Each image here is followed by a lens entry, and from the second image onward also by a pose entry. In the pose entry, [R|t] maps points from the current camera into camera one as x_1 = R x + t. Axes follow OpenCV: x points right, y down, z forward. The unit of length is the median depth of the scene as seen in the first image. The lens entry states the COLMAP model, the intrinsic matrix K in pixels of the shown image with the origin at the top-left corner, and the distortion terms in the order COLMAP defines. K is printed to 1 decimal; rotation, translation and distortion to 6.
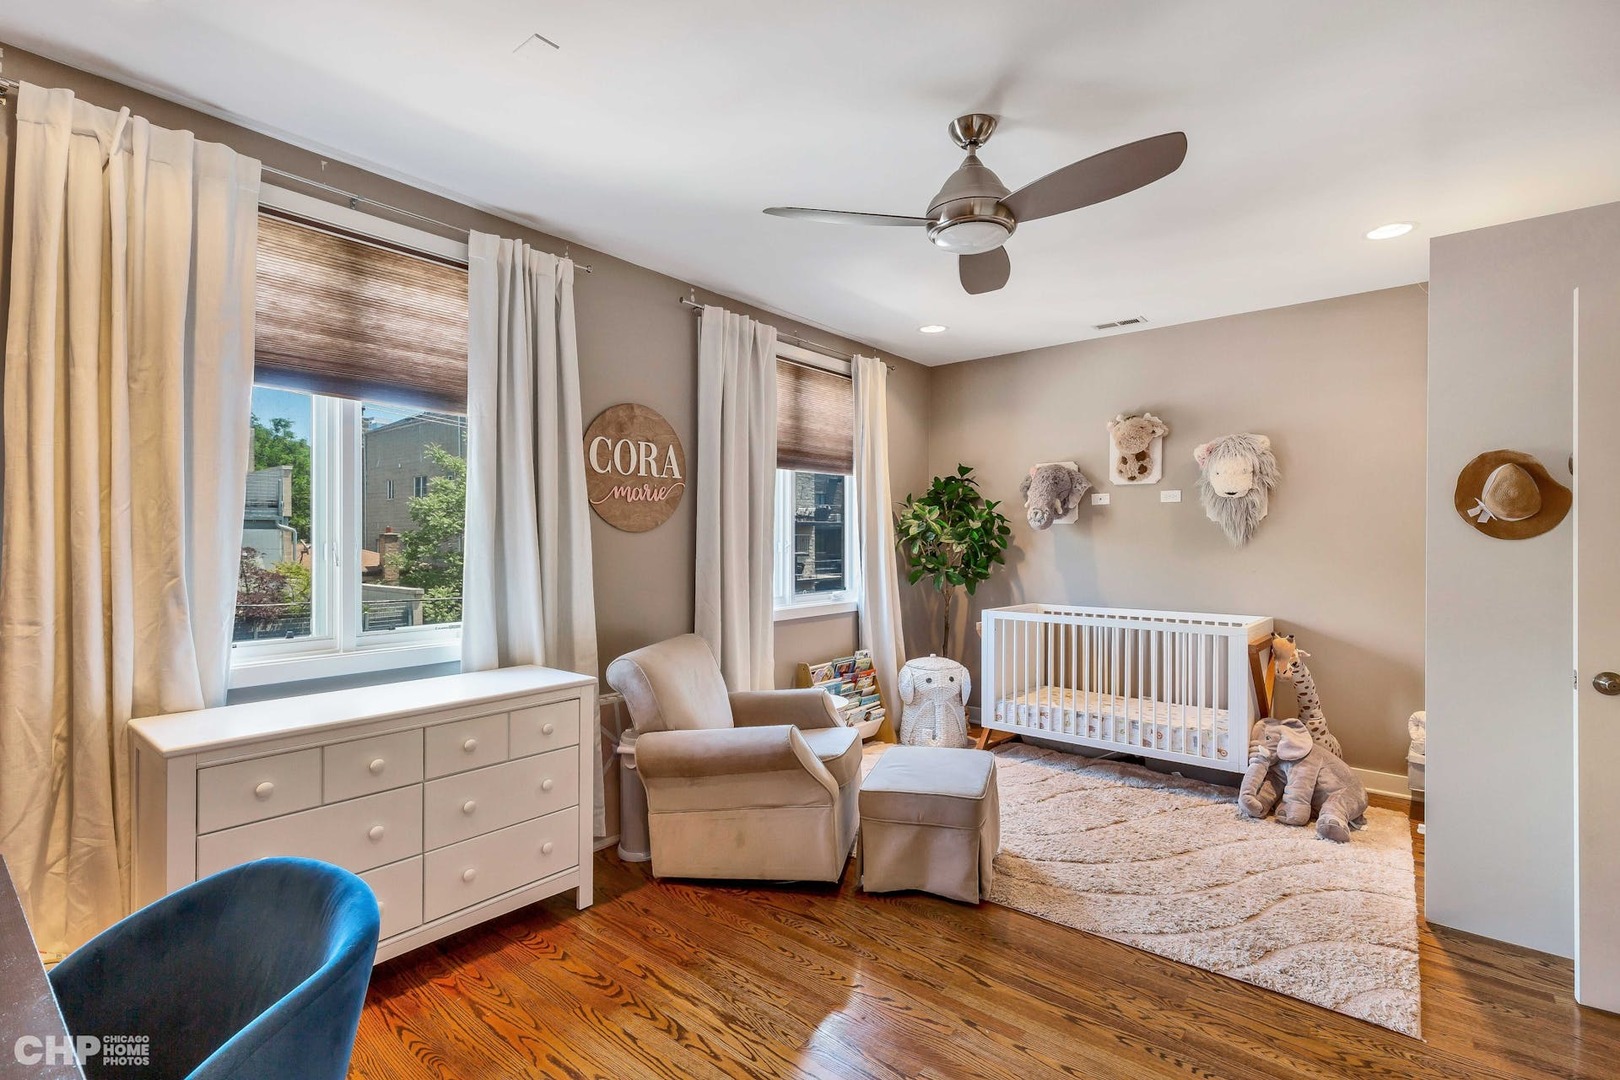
lens RADIAL K [[737.0, 0, 810.7], [0, 737.0, 540.5], [0, 0, 1]] dist [0.010622, 0.000496]
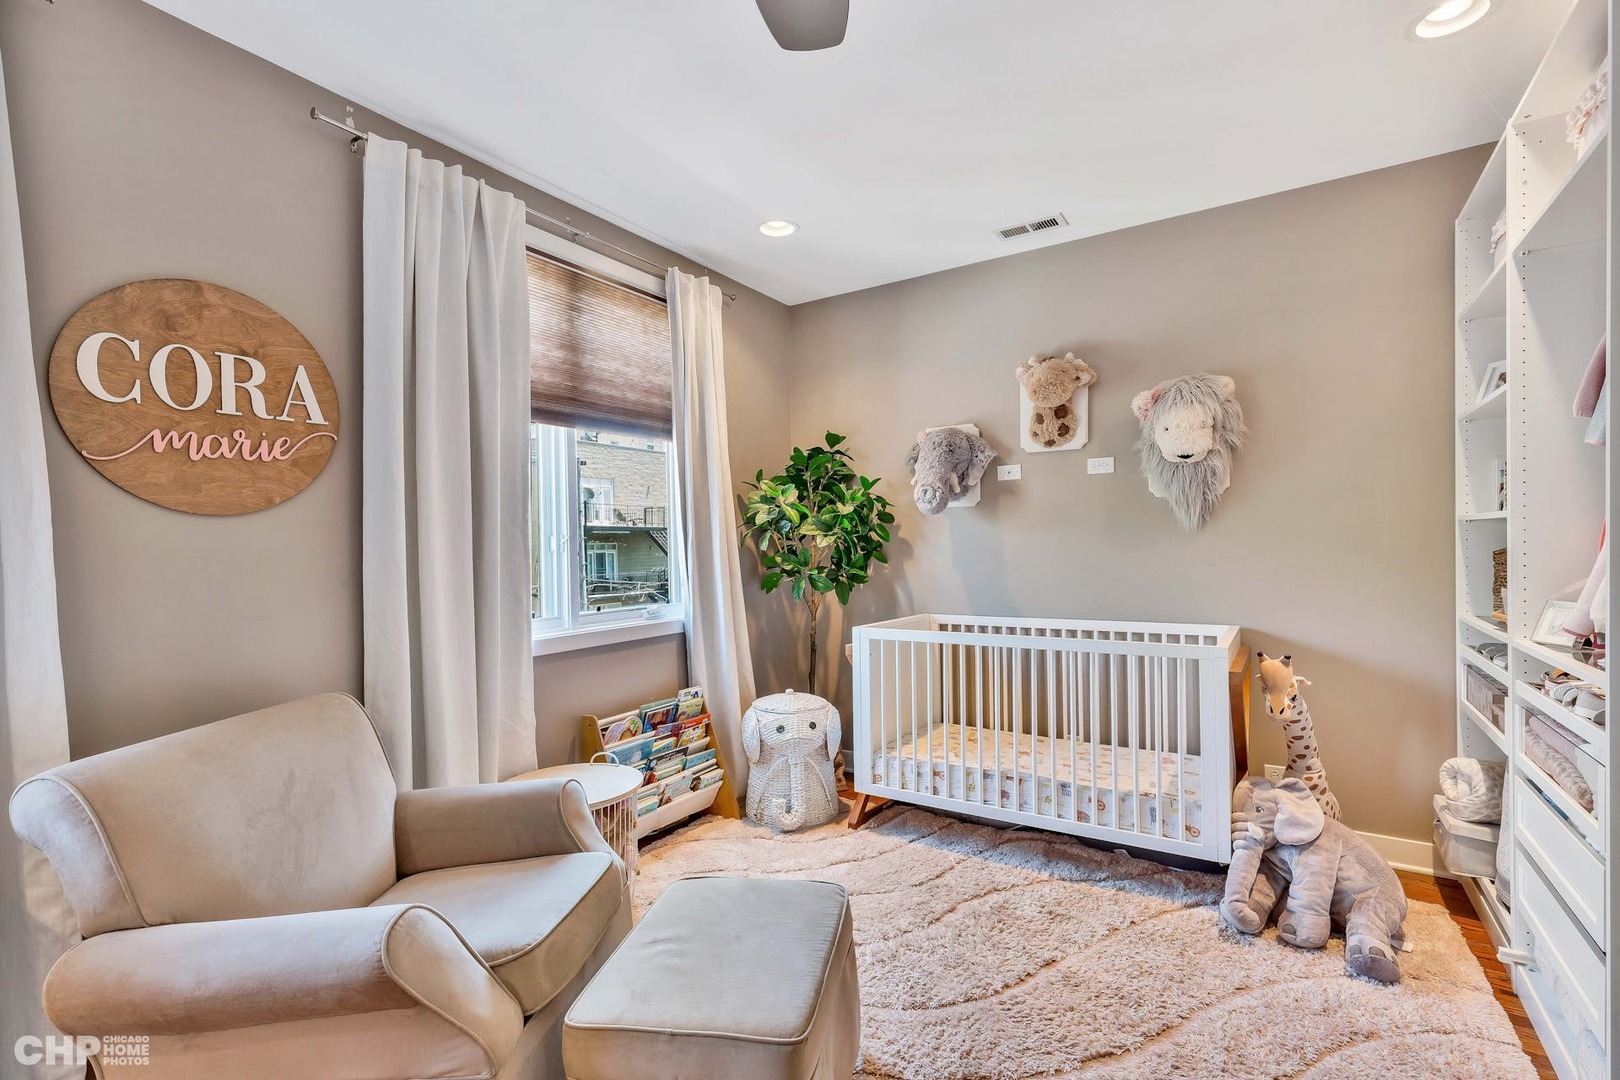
lens RADIAL K [[737.0, 0, 806.0], [0, 737.0, 552.0], [0, 0, 1]] dist [0.010622, 0.000496]
pose [[0.992941, -0.019576, 0.116978, 0.113886], [0.018723, 0.999790, 0.008382, 0.016391], [-0.117118, -0.006133, 0.993099, 0.322814]]
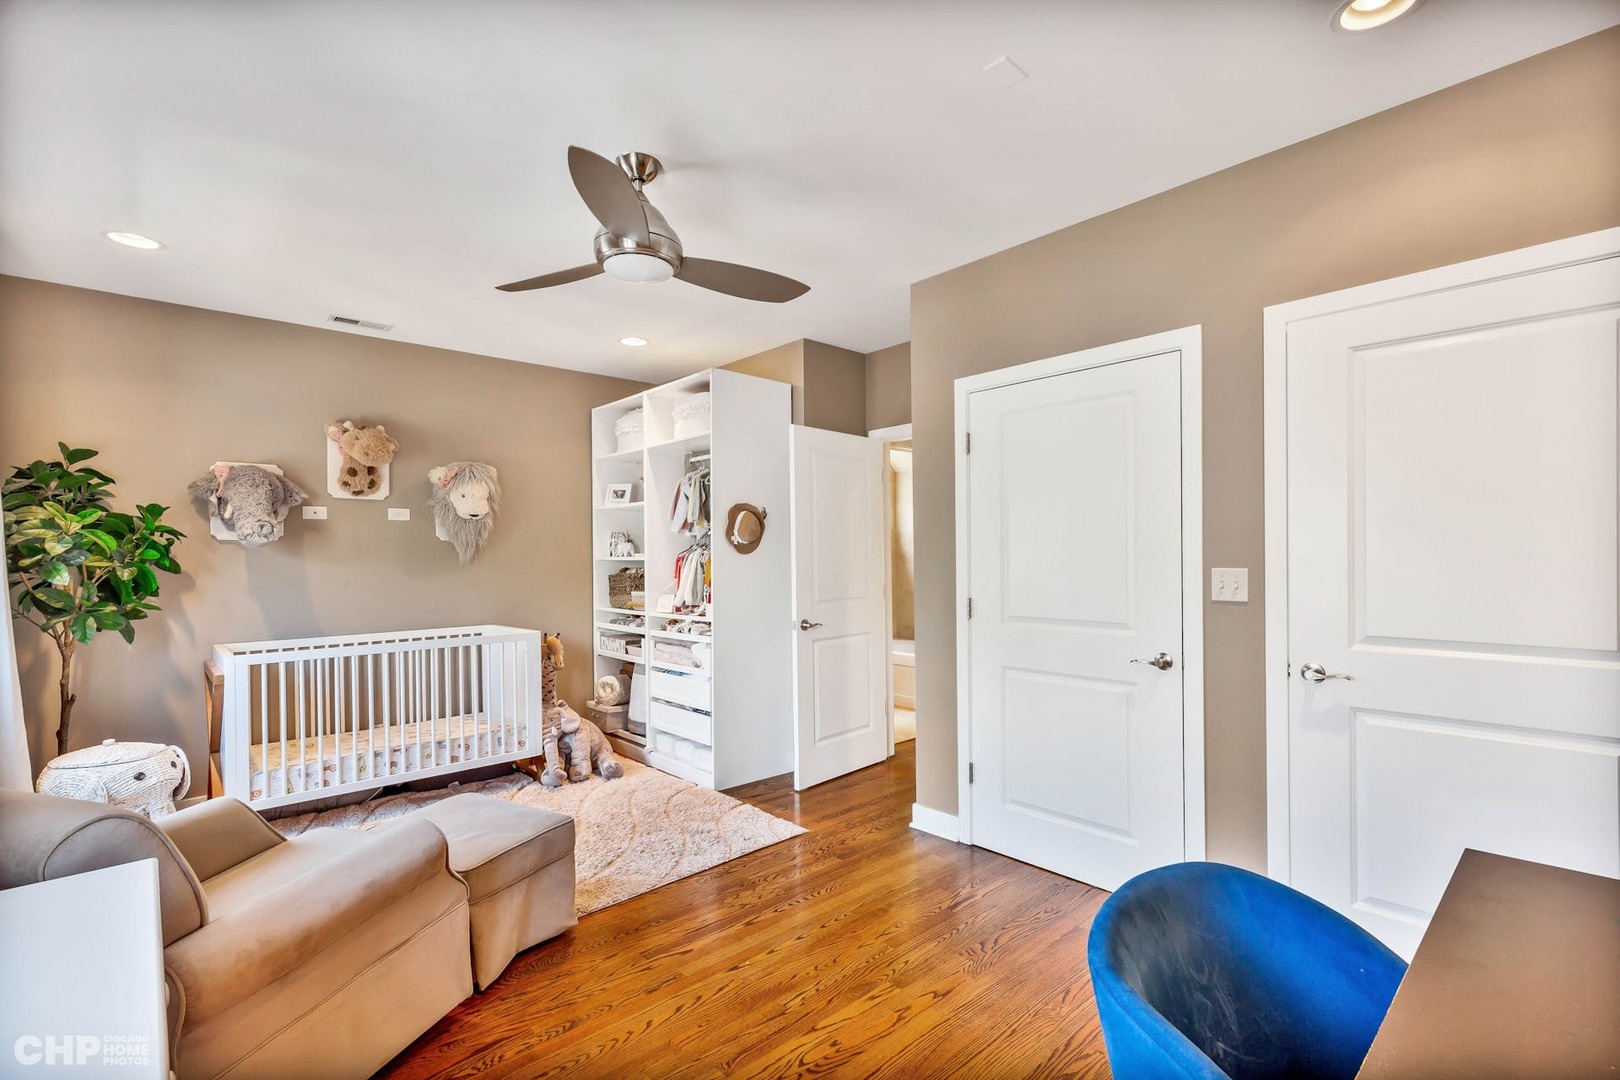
lens RADIAL K [[737.0, 0, 817.8], [0, 737.0, 556.7], [0, 0, 1]] dist [0.010622, 0.000496]
pose [[0.144520, -0.005465, 0.989487, -0.440075], [0.010656, 0.999935, 0.003966, -0.001486], [-0.989445, 0.009971, 0.144569, 0.331527]]
